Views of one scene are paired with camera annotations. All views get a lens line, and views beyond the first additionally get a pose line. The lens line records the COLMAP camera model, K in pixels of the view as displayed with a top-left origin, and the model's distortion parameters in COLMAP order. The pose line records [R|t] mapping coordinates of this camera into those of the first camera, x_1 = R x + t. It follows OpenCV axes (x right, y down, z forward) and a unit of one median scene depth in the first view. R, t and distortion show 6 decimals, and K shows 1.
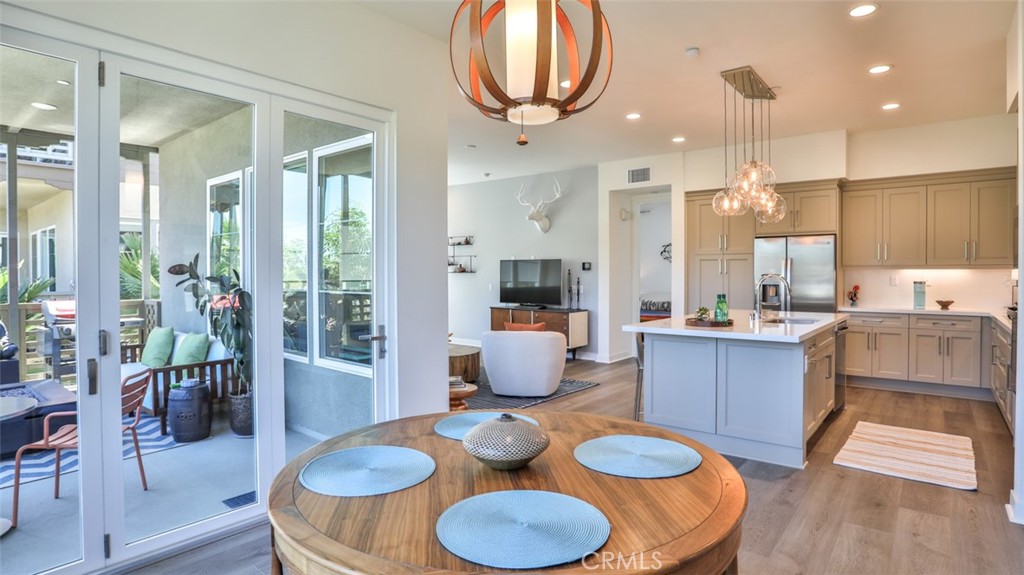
lens RADIAL K [[543.8, 0, 510.9], [0, 543.8, 279.3], [0, 0, 1]] dist [-0.071995, 0.036470]
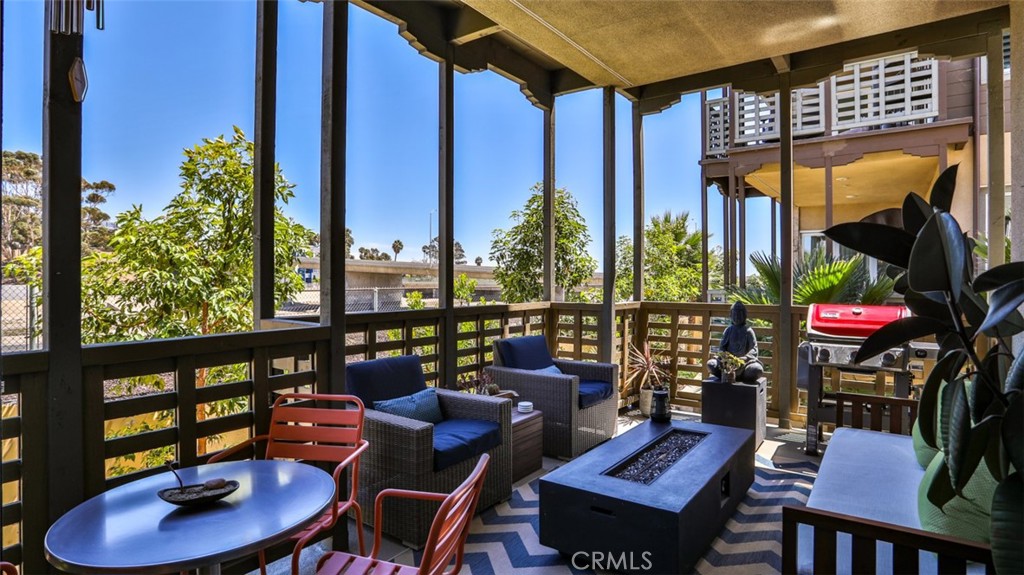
lens RADIAL K [[530.1, 0, 511.9], [0, 530.1, 279.6], [0, 0, 1]] dist [-0.082584, 0.044023]
pose [[0.056945, 0.006504, -0.998356, -0.324392], [-0.011127, 0.999921, 0.005880, 0.014965], [0.998315, 0.010774, 0.057013, 0.753826]]
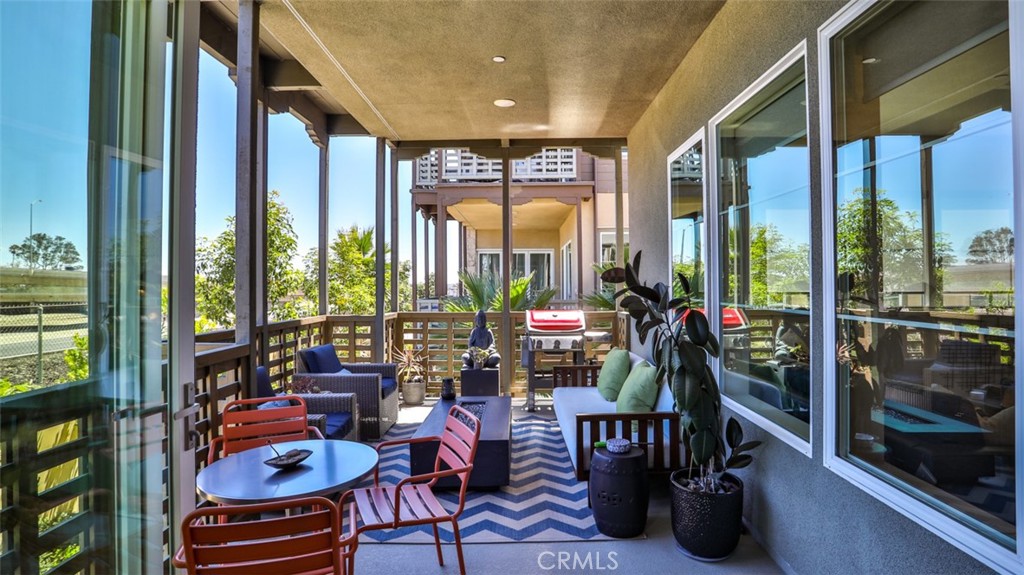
lens RADIAL K [[530.1, 0, 511.9], [0, 530.1, 279.6], [0, 0, 1]] dist [-0.082584, 0.044023]
pose [[0.627940, -0.007581, -0.778225, -0.169294], [-0.003804, 0.999911, -0.012810, -0.003815], [0.778252, 0.011004, 0.627855, 0.459413]]
